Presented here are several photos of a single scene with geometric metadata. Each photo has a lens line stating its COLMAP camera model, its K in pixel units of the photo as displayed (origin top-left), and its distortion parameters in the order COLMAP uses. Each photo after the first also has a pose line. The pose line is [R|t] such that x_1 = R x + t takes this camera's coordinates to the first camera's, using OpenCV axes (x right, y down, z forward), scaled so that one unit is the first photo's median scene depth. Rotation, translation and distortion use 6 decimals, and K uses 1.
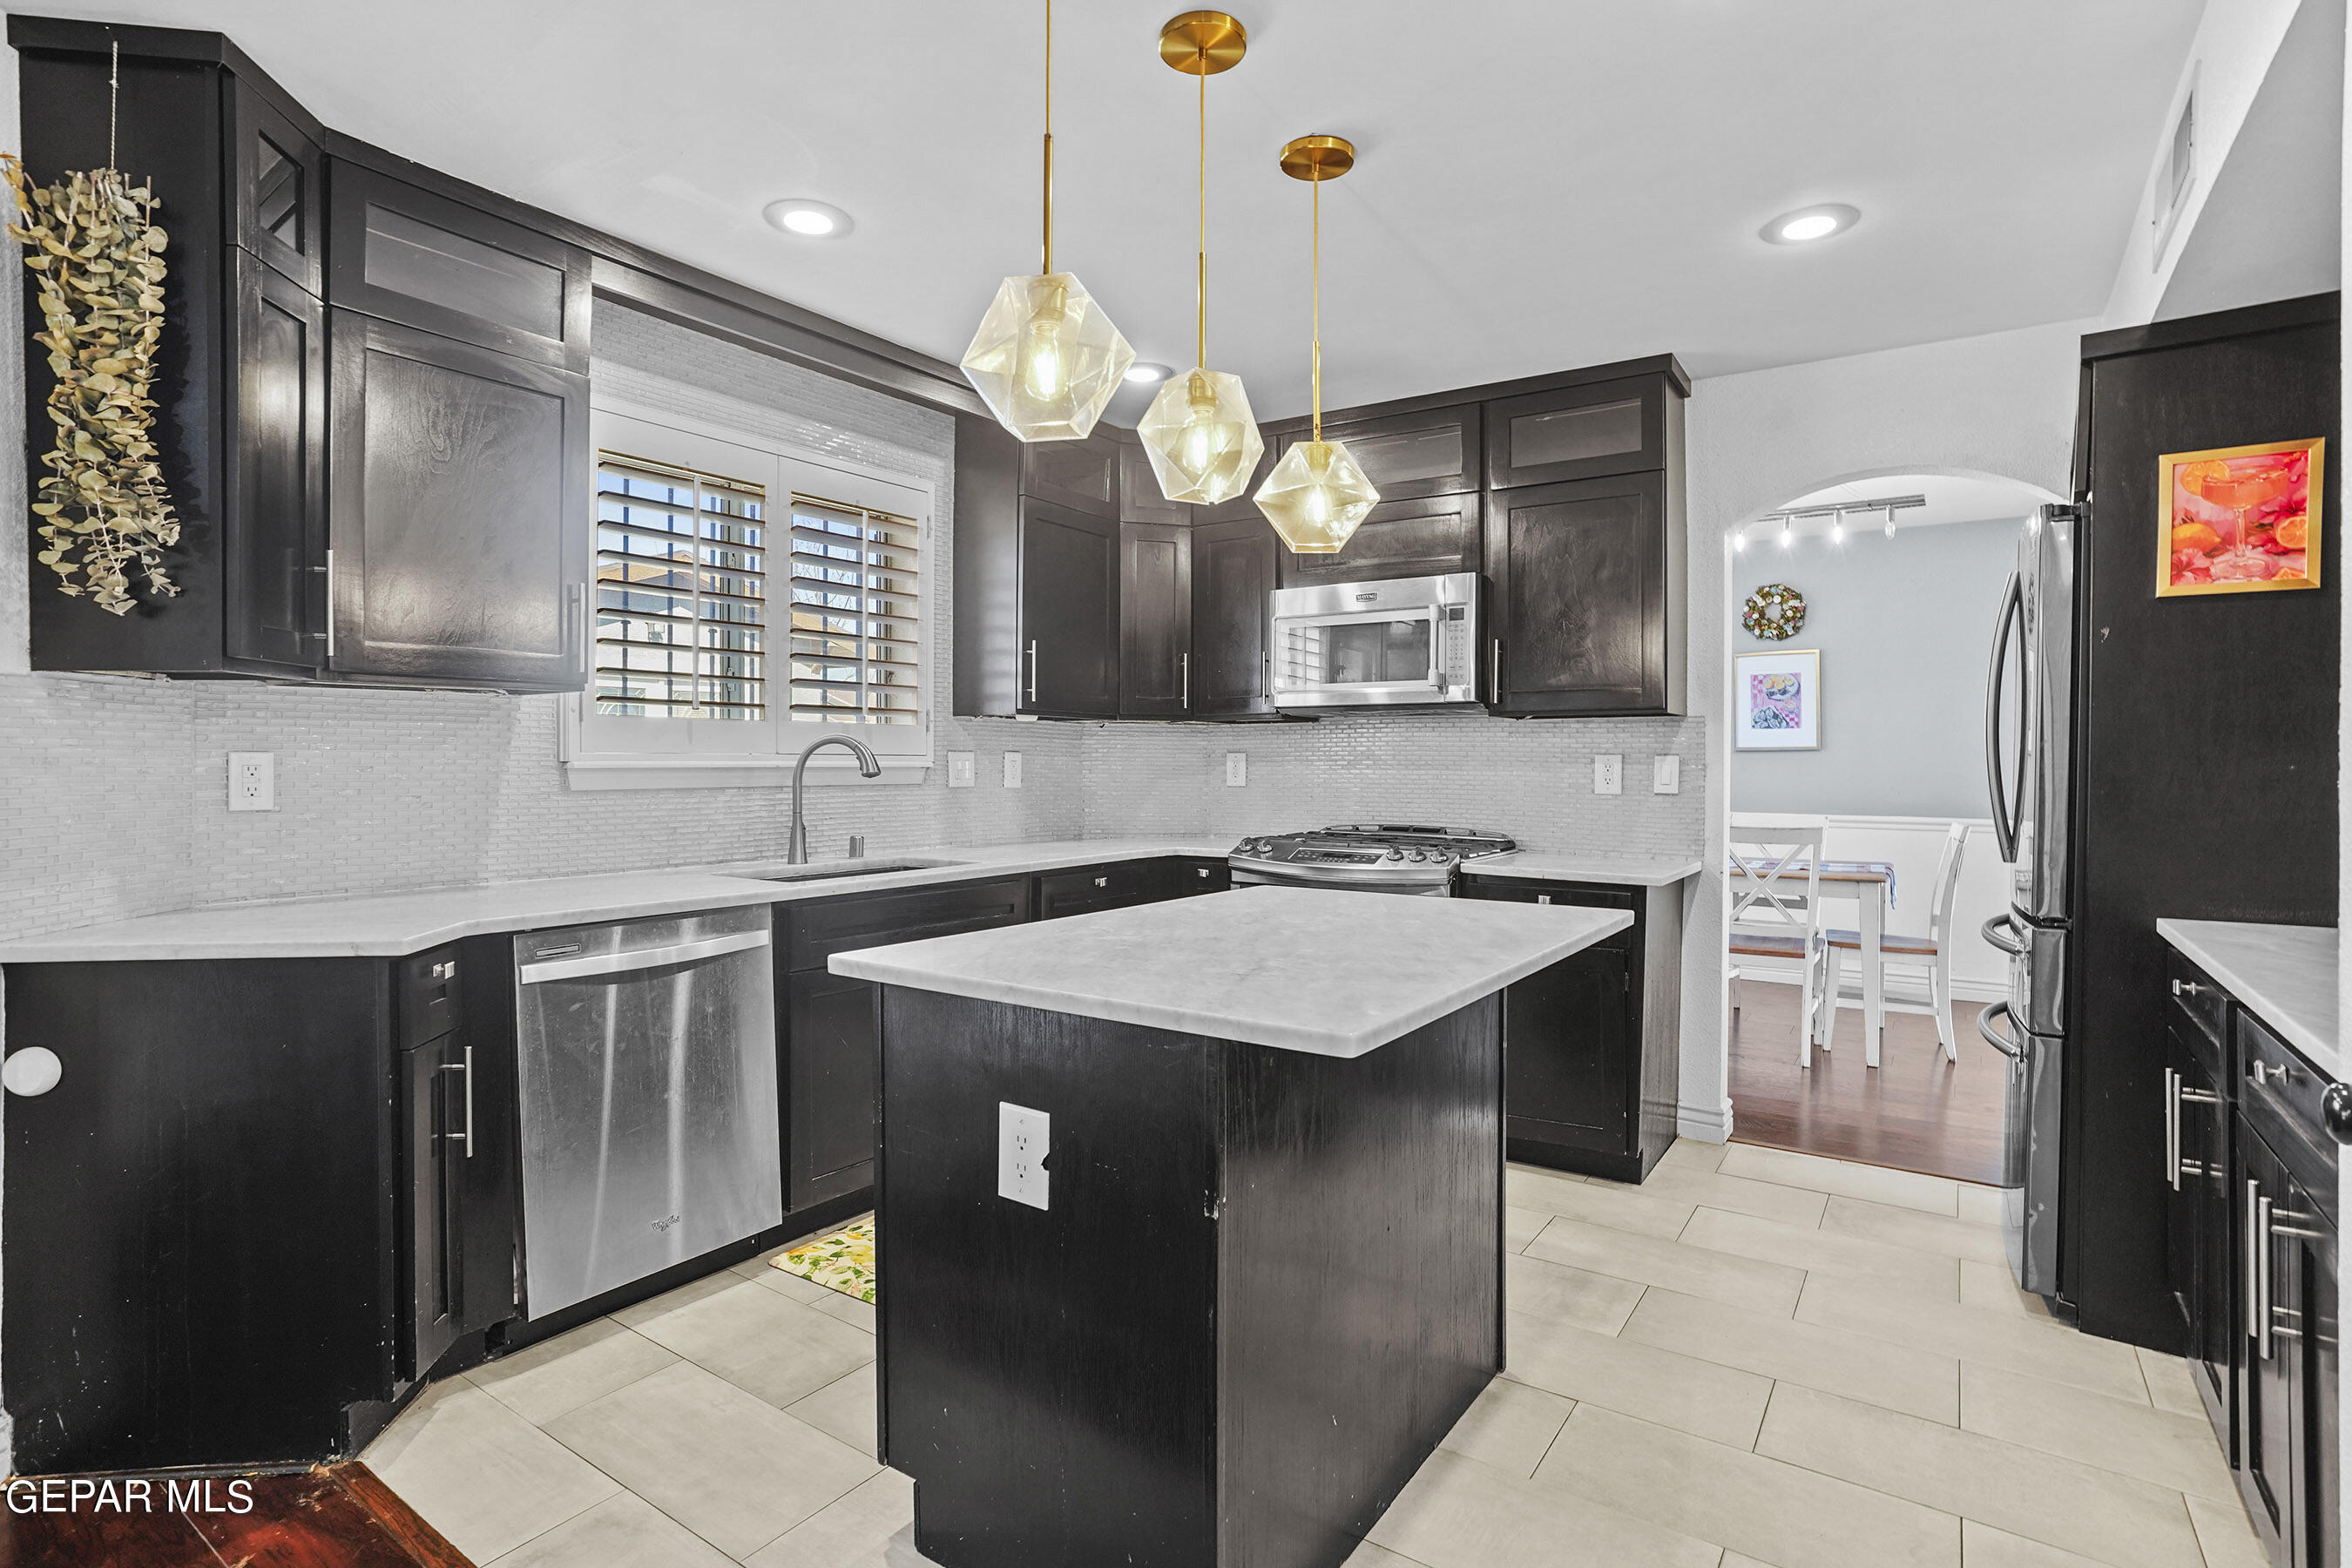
lens RADIAL K [[1150.5, 0, 1182.6], [0, 1150.5, 777.3], [0, 0, 1]] dist [-0.000539, 0.000425]
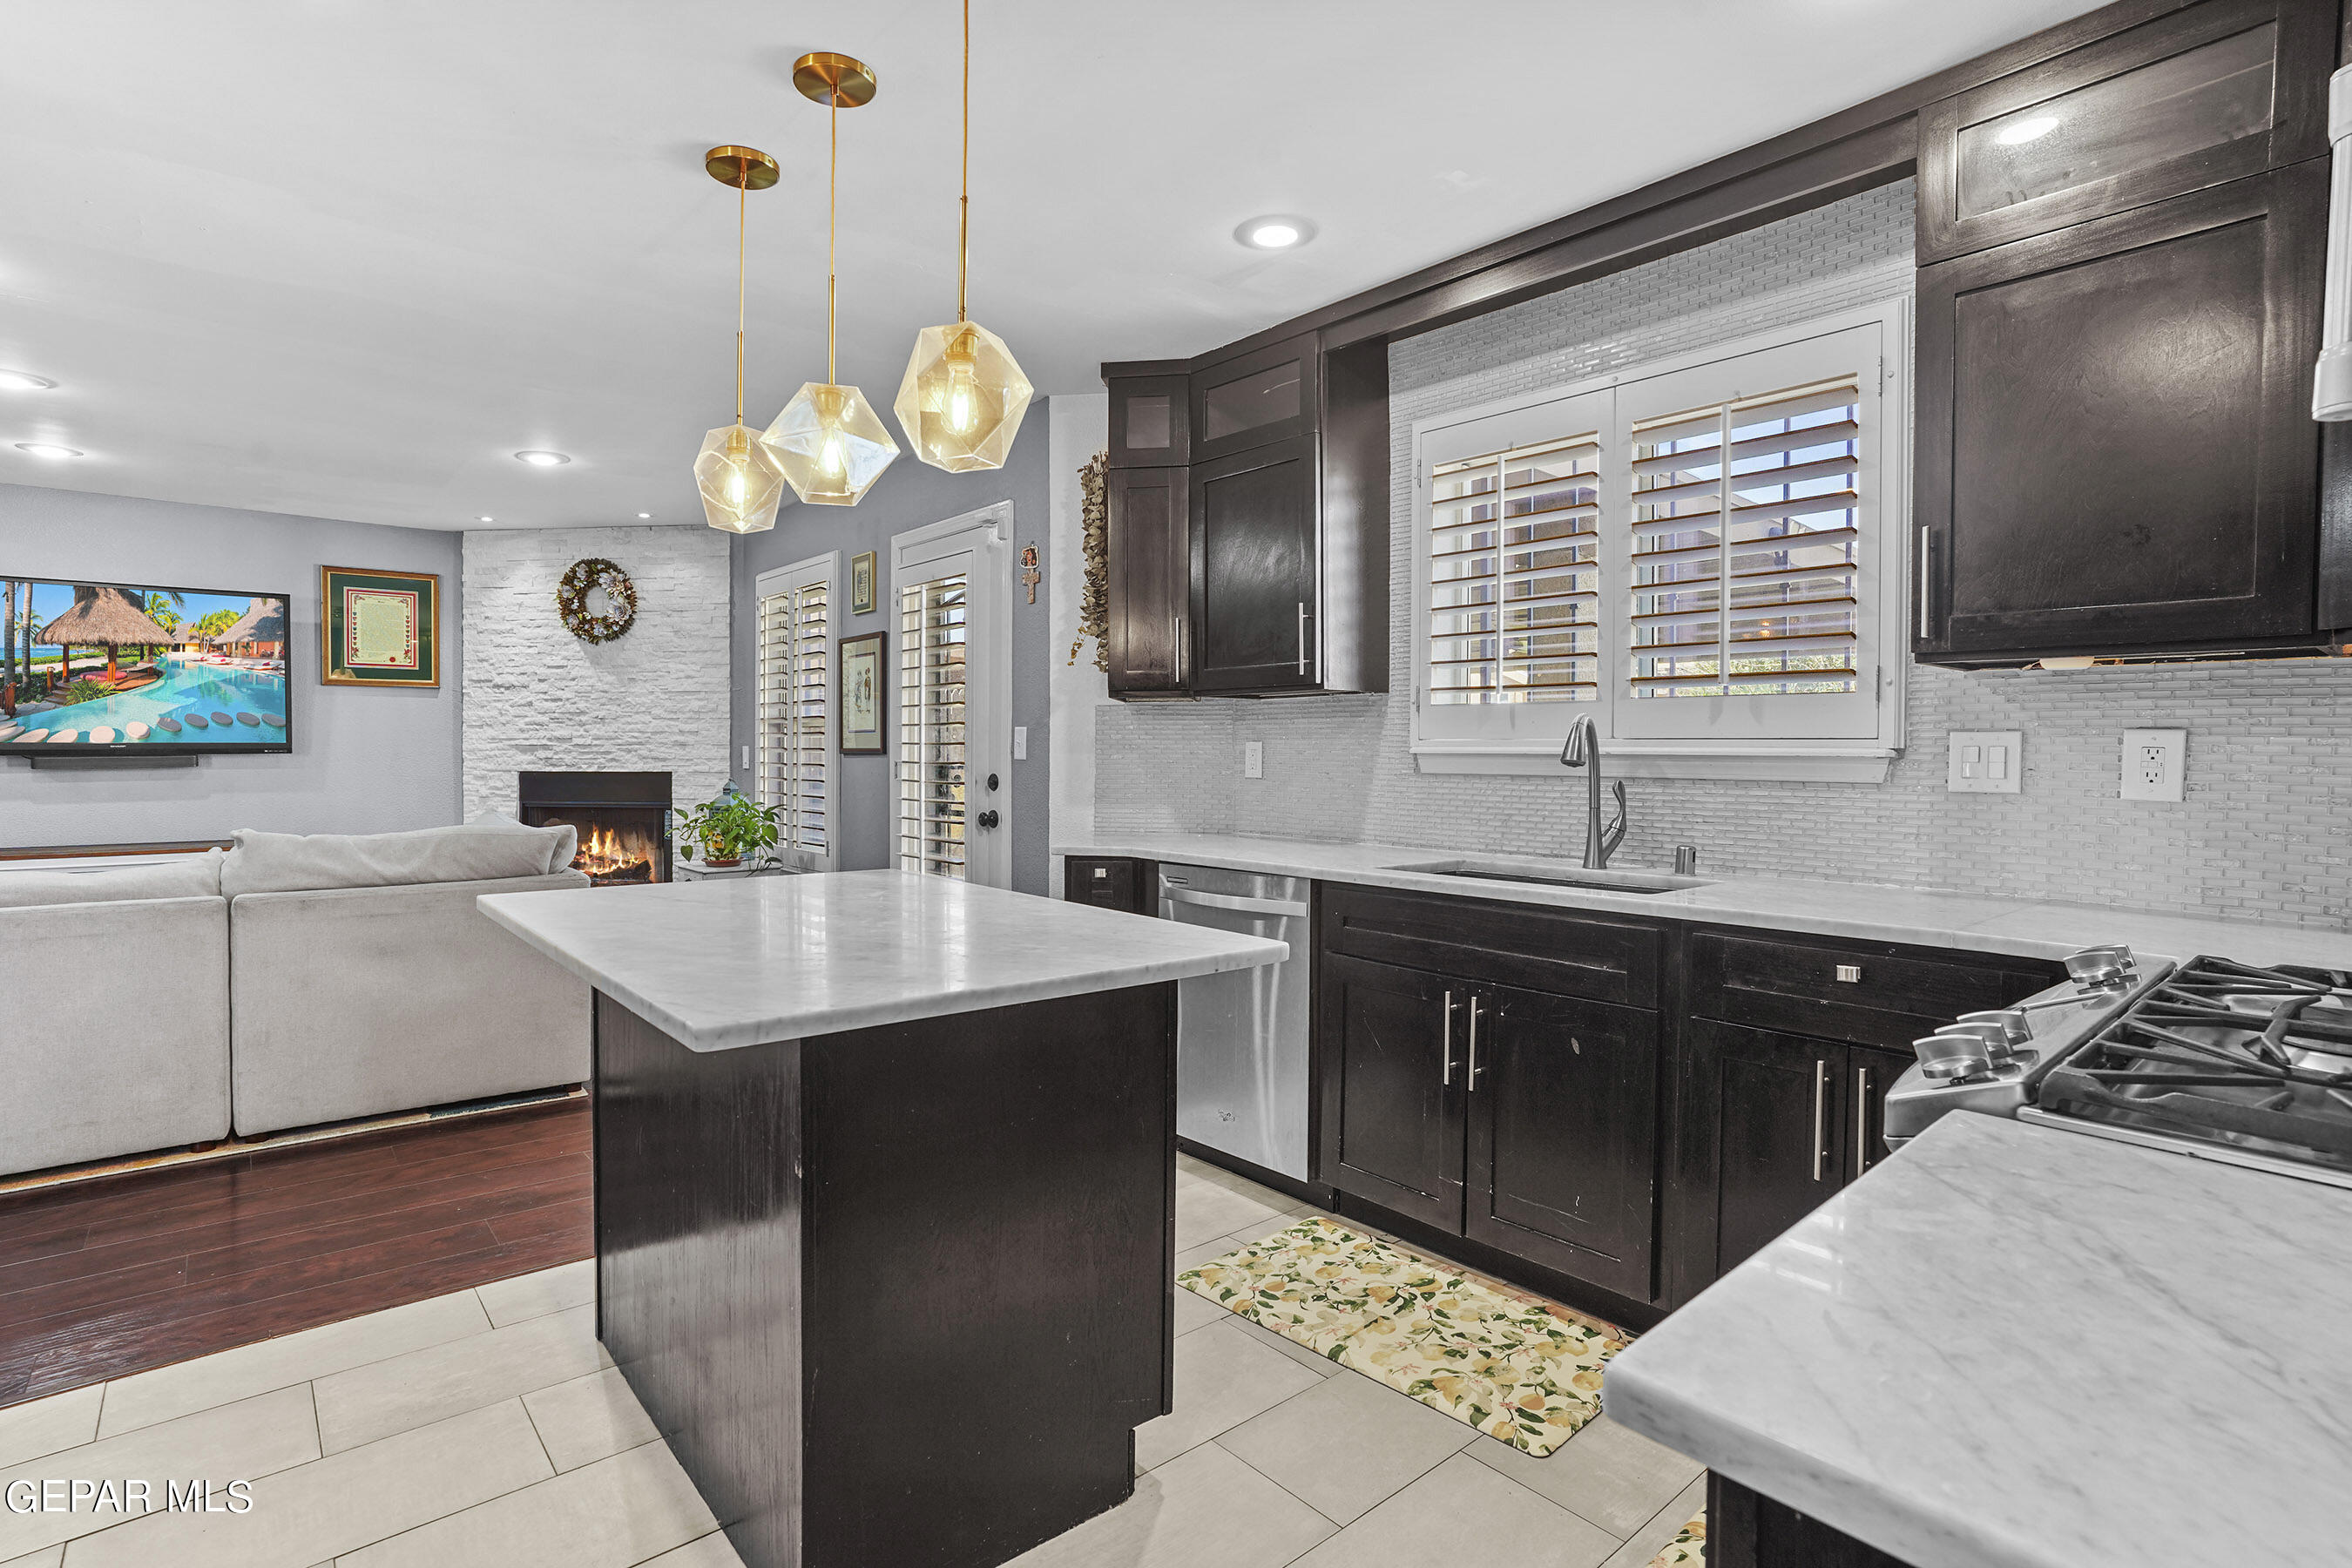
lens RADIAL K [[1150.5, 0, 1131.6], [0, 1150.5, 769.3], [0, 0, 1]] dist [-0.000539, 0.000425]
pose [[-0.260176, 0.014903, -0.965446, 0.629656], [-0.016795, 0.999660, 0.019957, -0.009729], [0.965415, 0.021407, -0.259837, 0.984644]]
